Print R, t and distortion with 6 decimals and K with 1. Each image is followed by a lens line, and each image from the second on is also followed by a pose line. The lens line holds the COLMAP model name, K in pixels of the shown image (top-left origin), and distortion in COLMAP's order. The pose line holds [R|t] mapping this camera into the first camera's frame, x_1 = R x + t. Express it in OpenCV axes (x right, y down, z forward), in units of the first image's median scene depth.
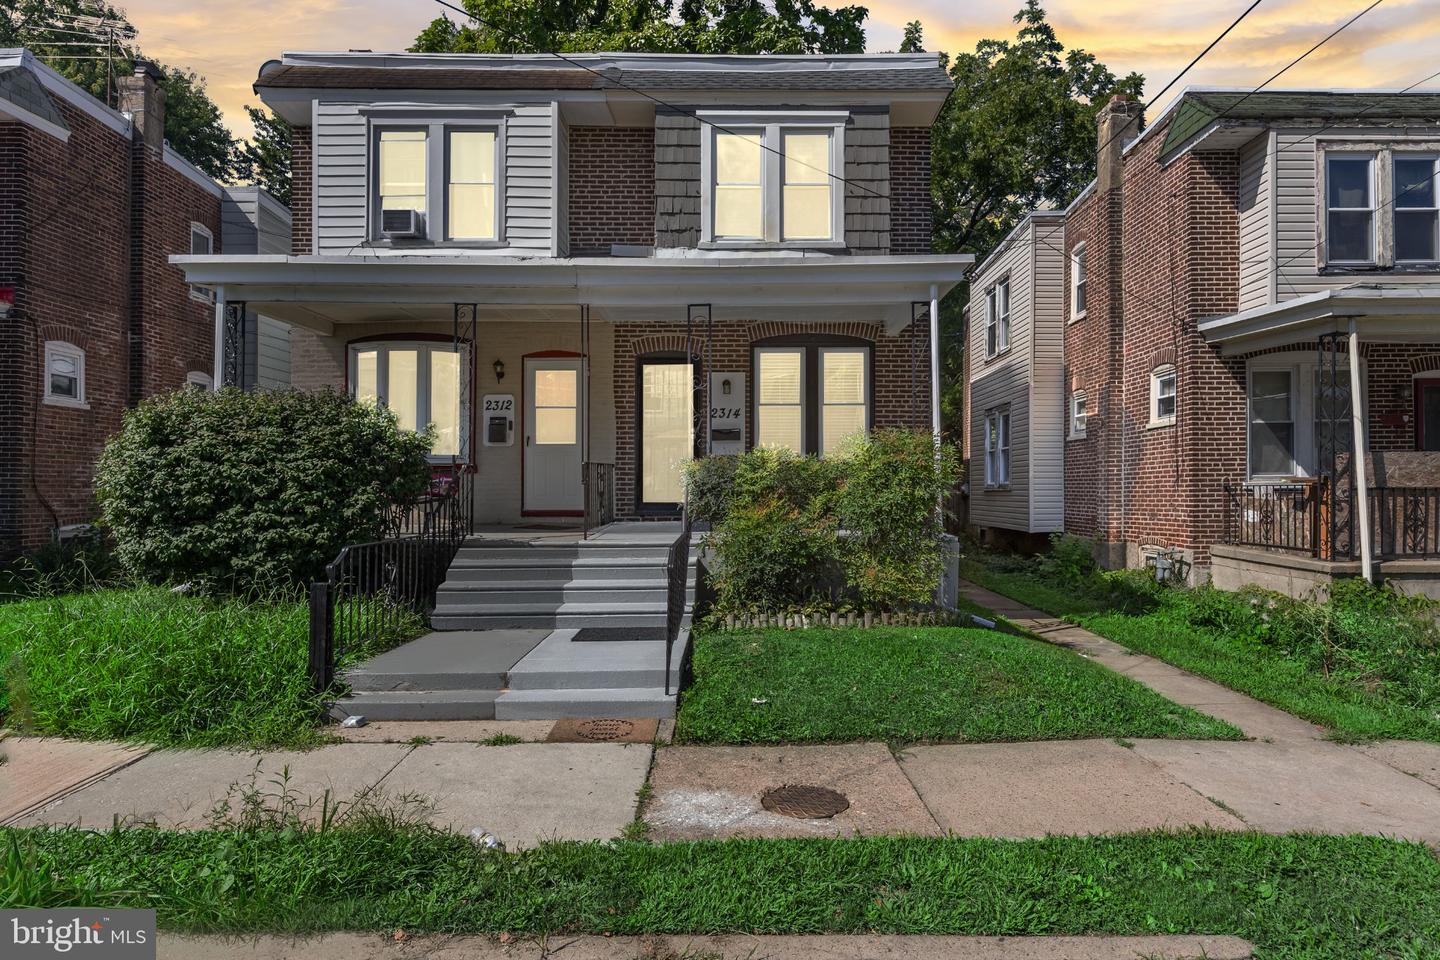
lens RADIAL K [[793.0, 0, 719.6], [0, 793.0, 483.1], [0, 0, 1]] dist [-0.011675, -0.000247]
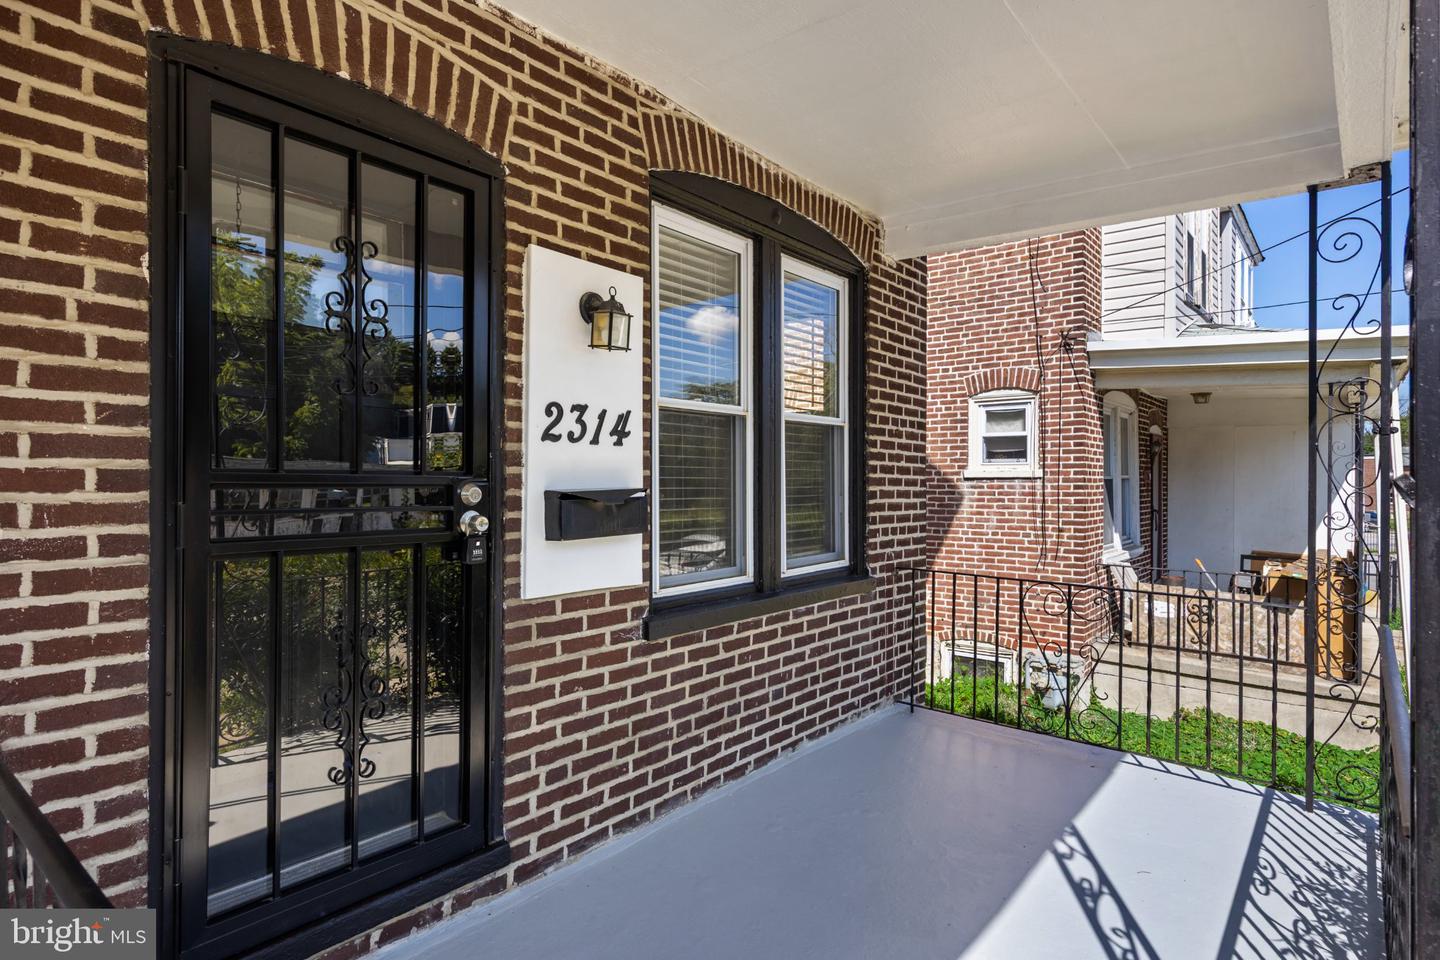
lens RADIAL K [[793.0, 0, 725.6], [0, 793.0, 480.9], [0, 0, 1]] dist [-0.011675, -0.000247]
pose [[0.627571, 0.006485, 0.778533, -0.156674], [-0.014080, 0.999896, 0.003021, -0.071459], [-0.778432, -0.012858, 0.627597, 0.801806]]
